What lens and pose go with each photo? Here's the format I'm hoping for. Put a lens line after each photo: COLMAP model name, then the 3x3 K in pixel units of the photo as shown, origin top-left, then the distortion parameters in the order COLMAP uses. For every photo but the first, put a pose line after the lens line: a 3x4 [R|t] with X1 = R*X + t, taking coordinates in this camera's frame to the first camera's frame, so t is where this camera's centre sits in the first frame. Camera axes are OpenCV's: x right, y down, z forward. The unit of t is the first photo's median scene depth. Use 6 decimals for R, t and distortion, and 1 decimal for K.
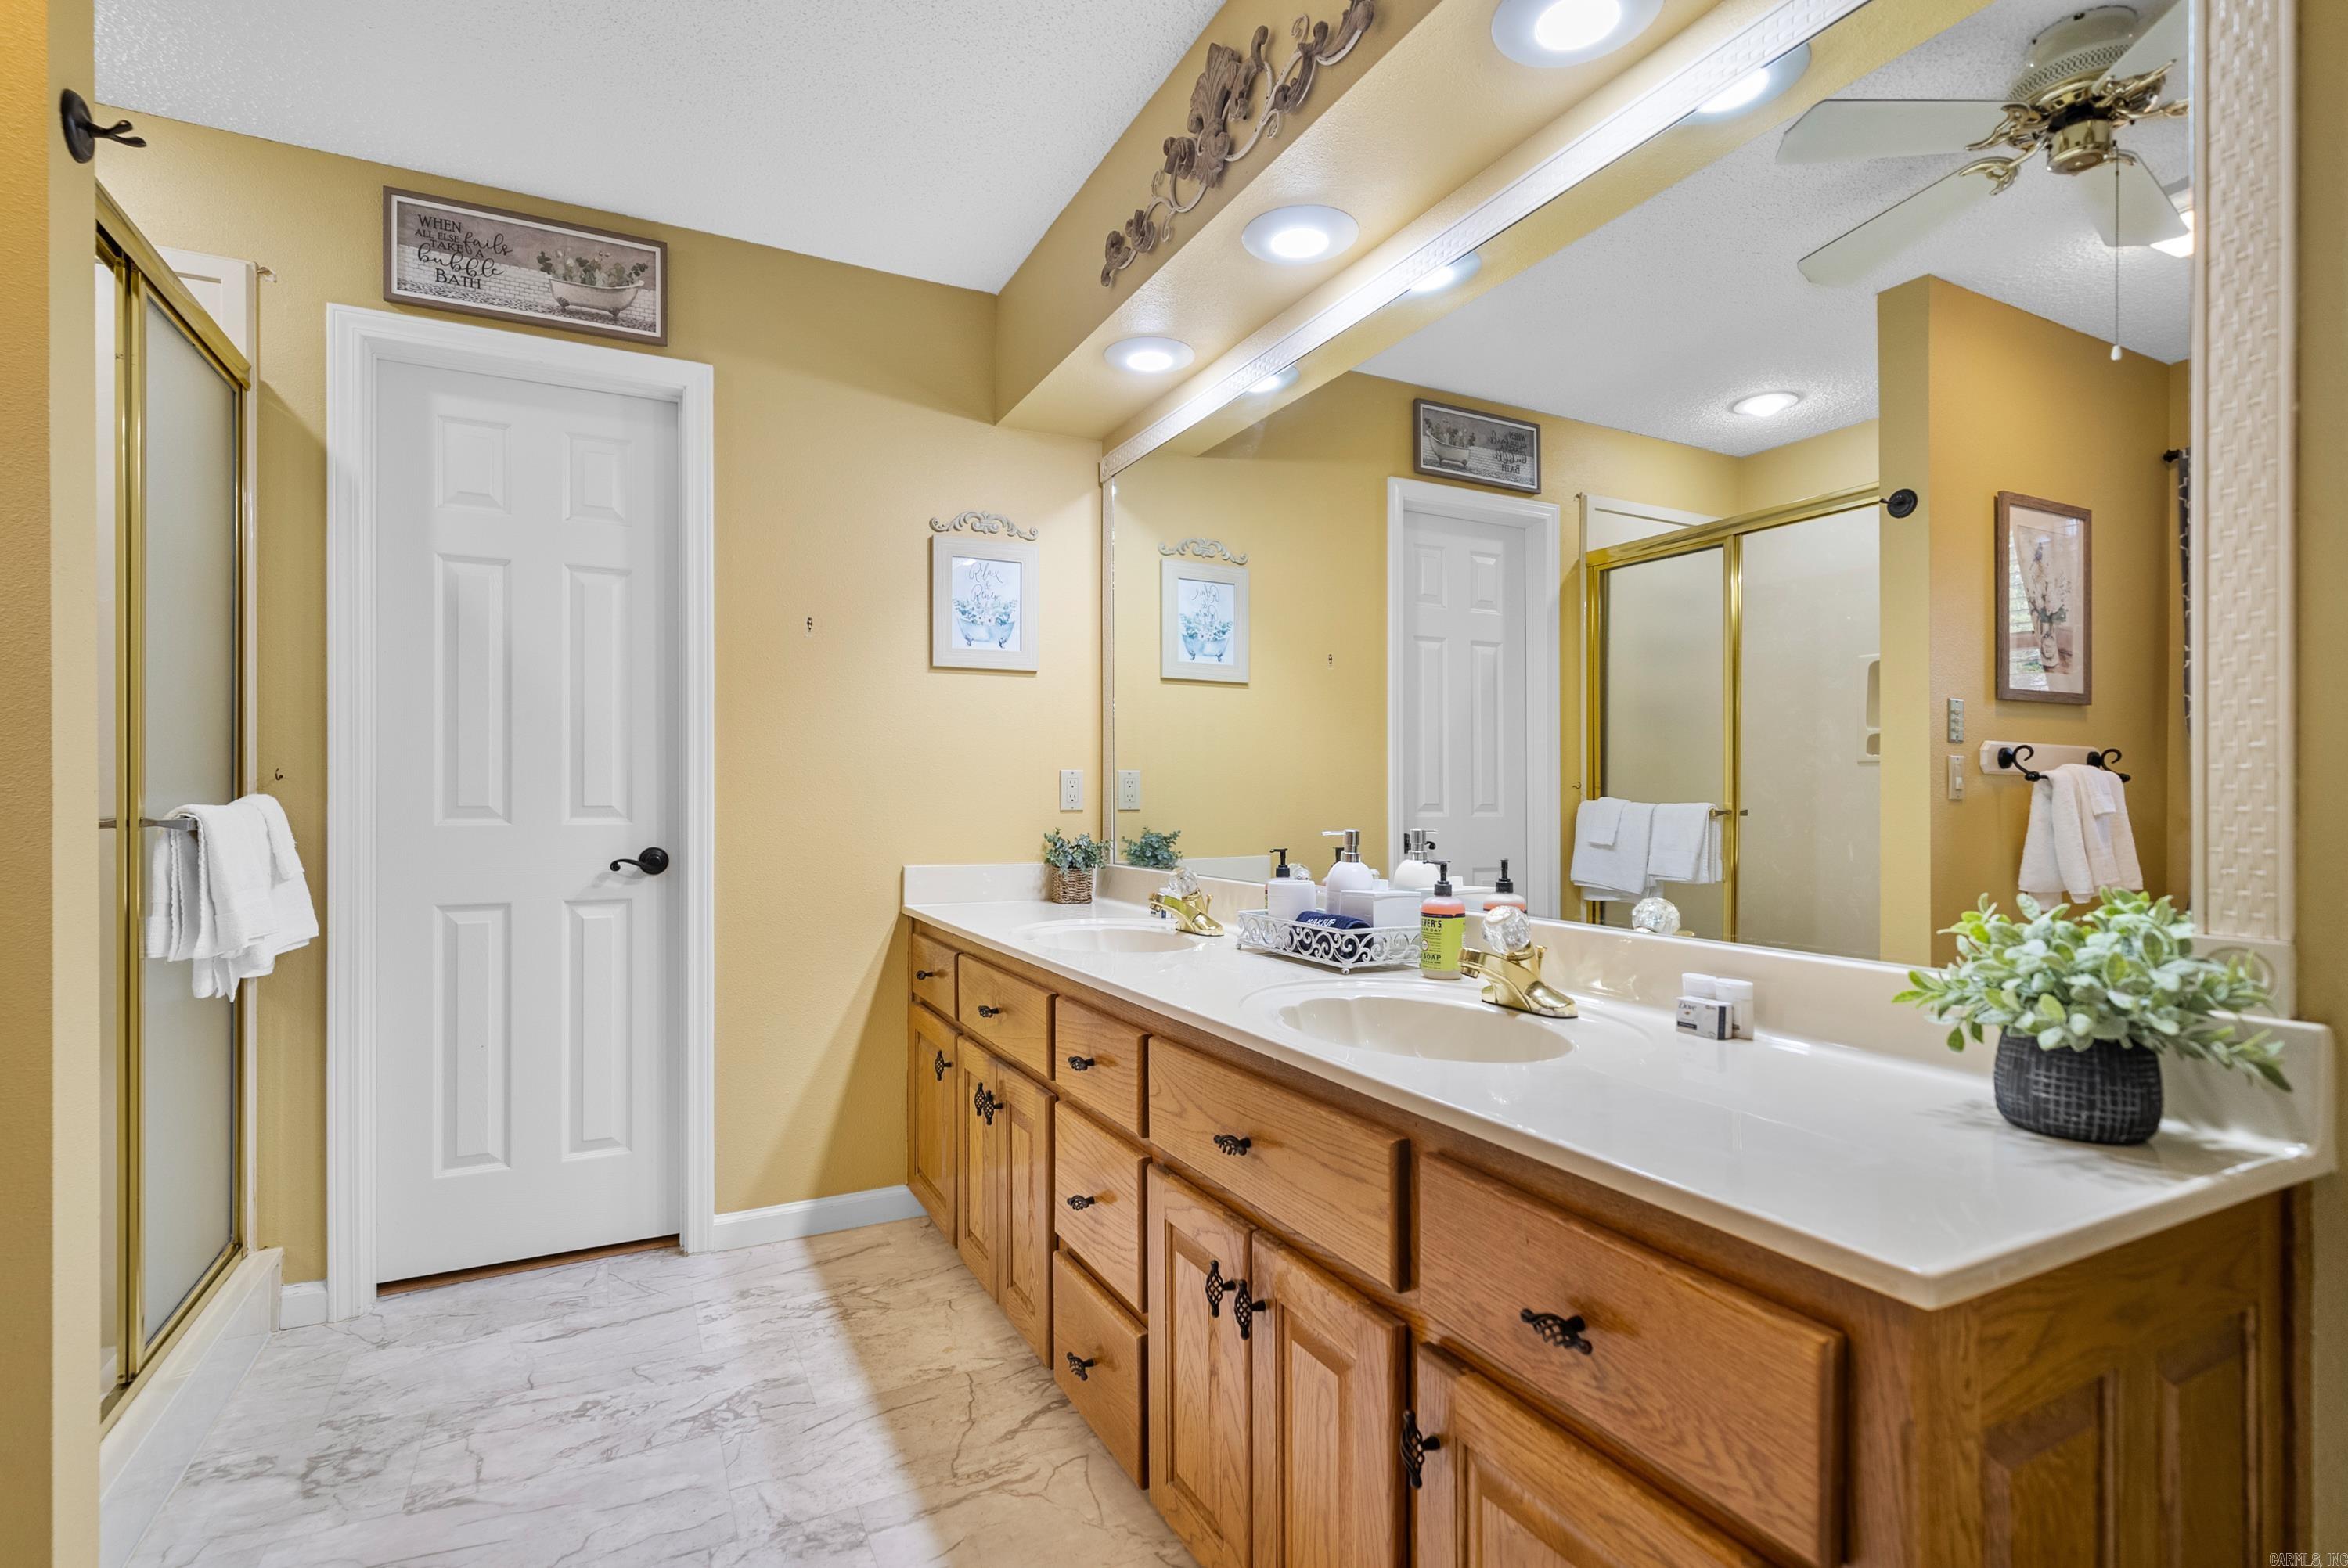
lens RADIAL K [[1093.7, 0, 1178.1], [0, 1093.7, 792.6], [0, 0, 1]] dist [0.002800, 0.000047]
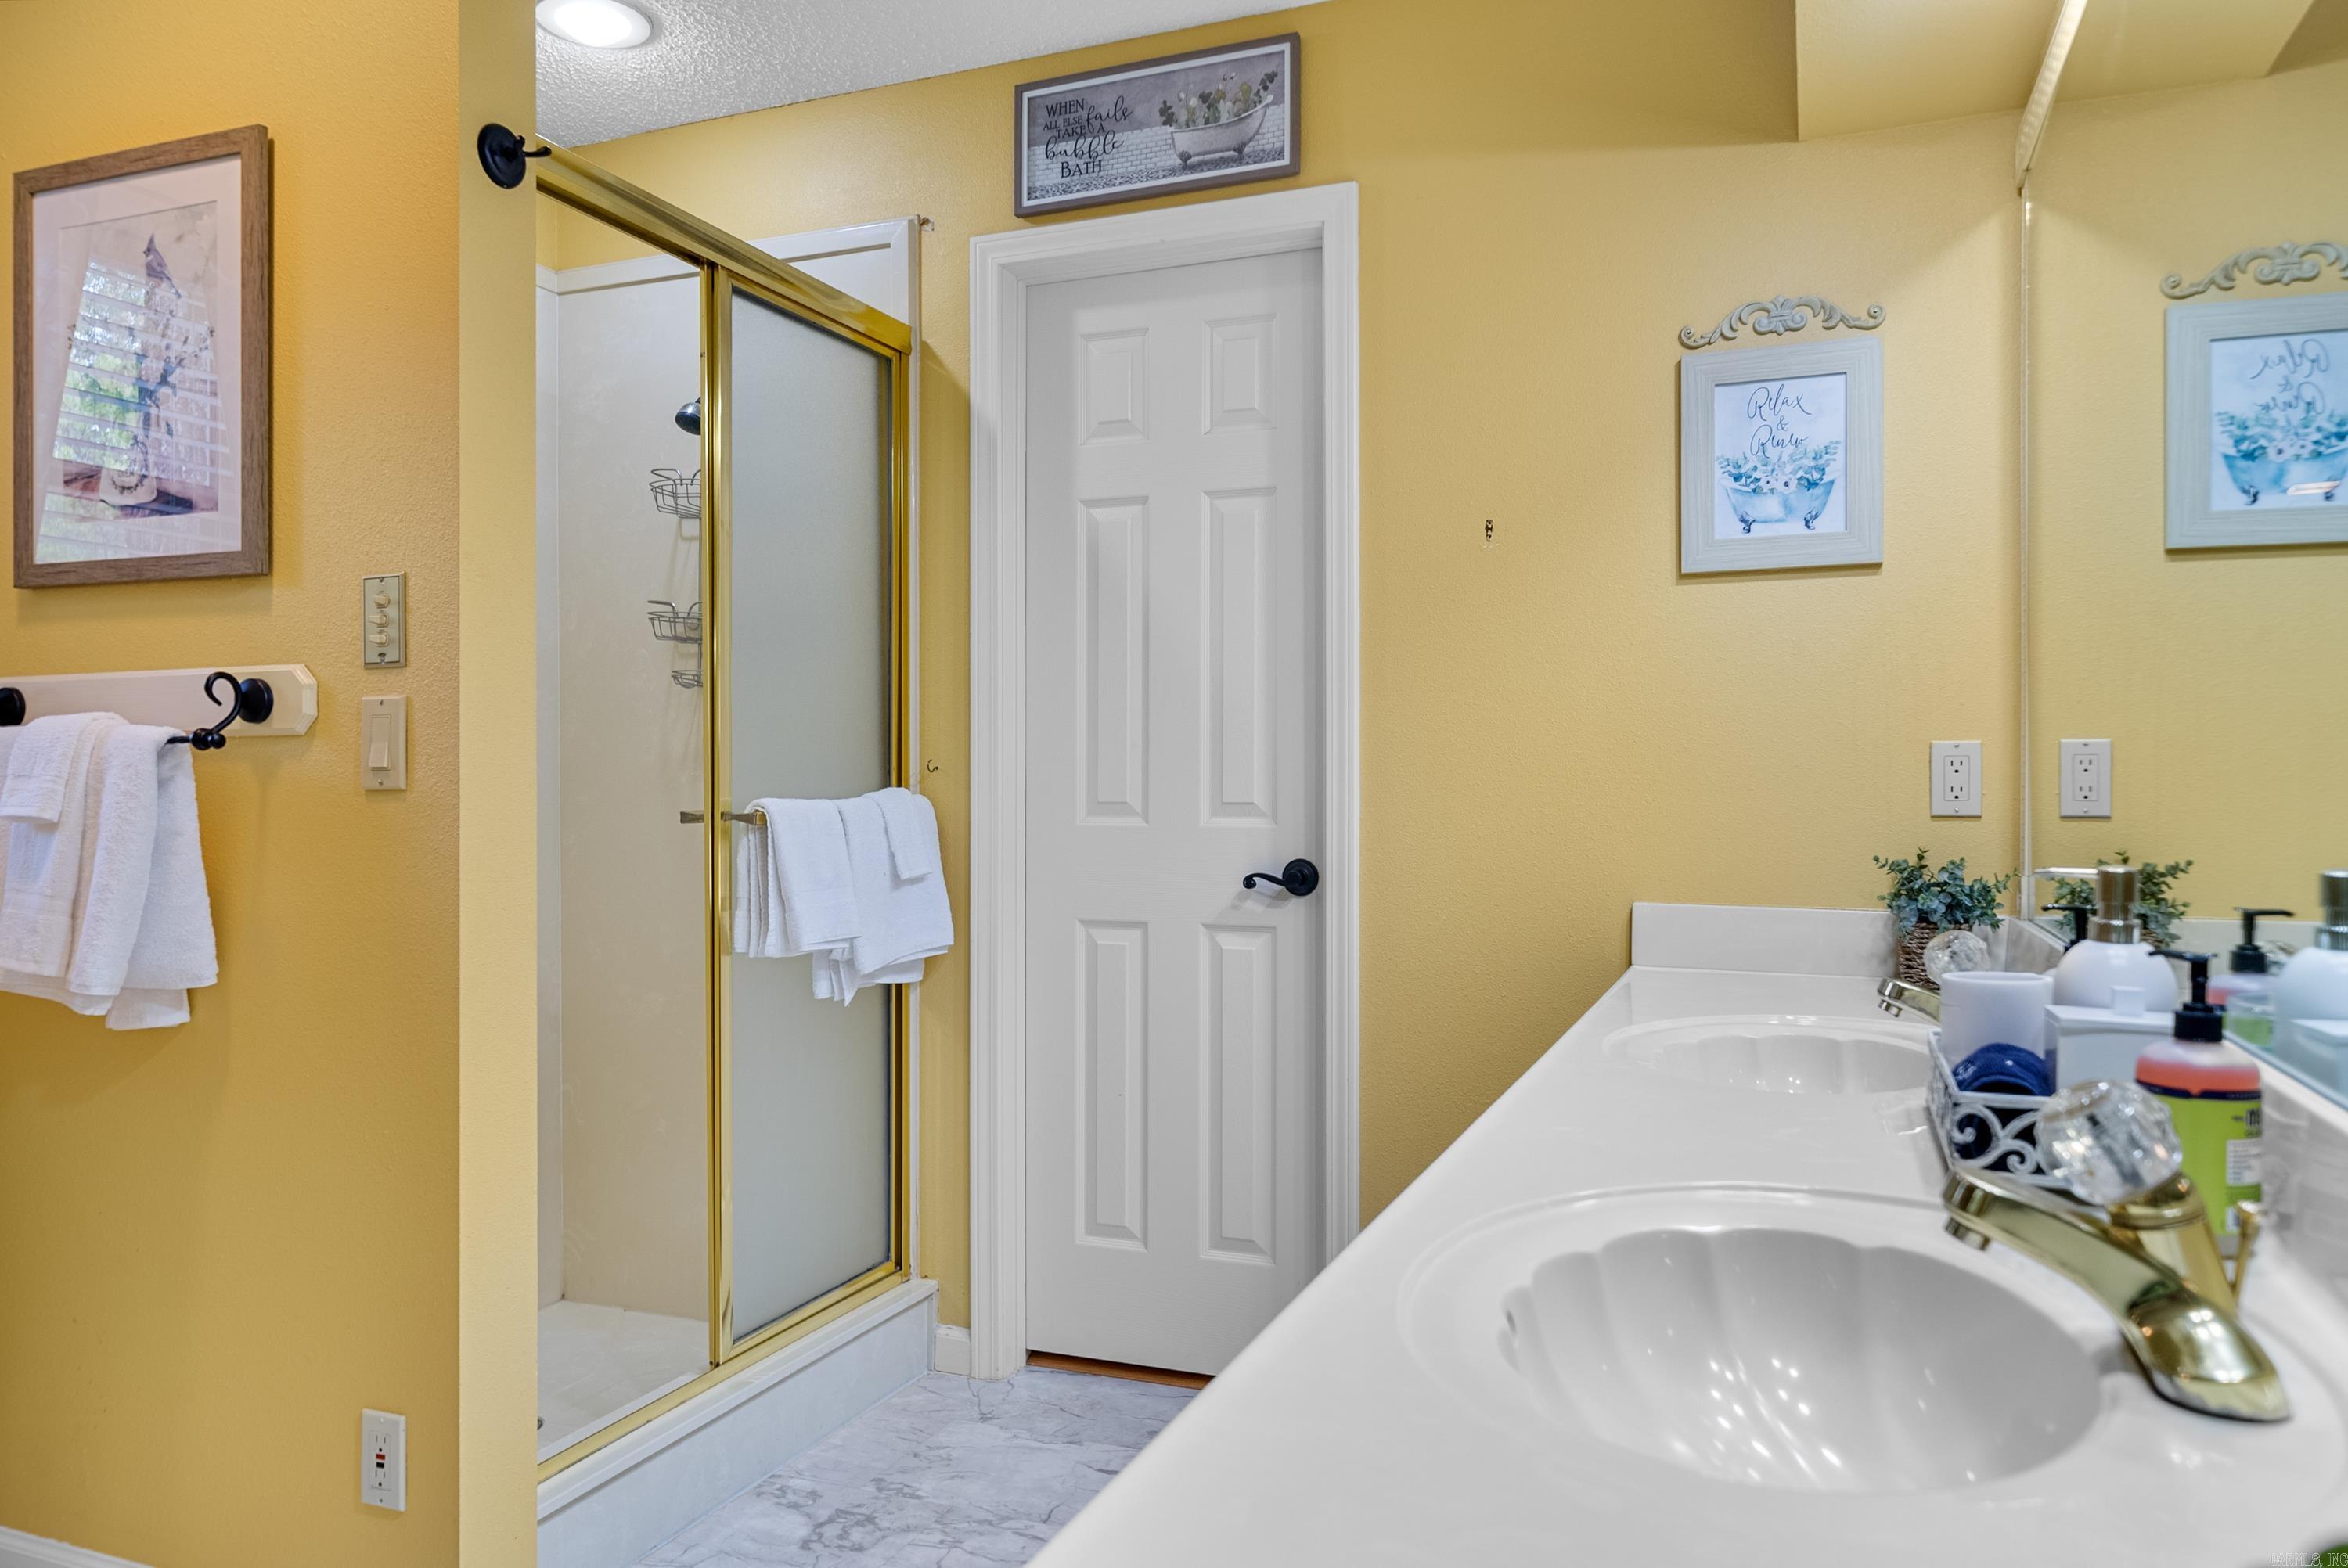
lens RADIAL K [[1623.3, 0, 1179.2], [0, 1623.3, 792.3], [0, 0, 1]] dist [-0.001914, 0.001740]
pose [[0.660055, 0.001227, -0.751216, 0.302625], [0.002484, 0.999990, 0.003815, 0.000695], [0.751213, -0.004384, 0.660046, 0.230523]]
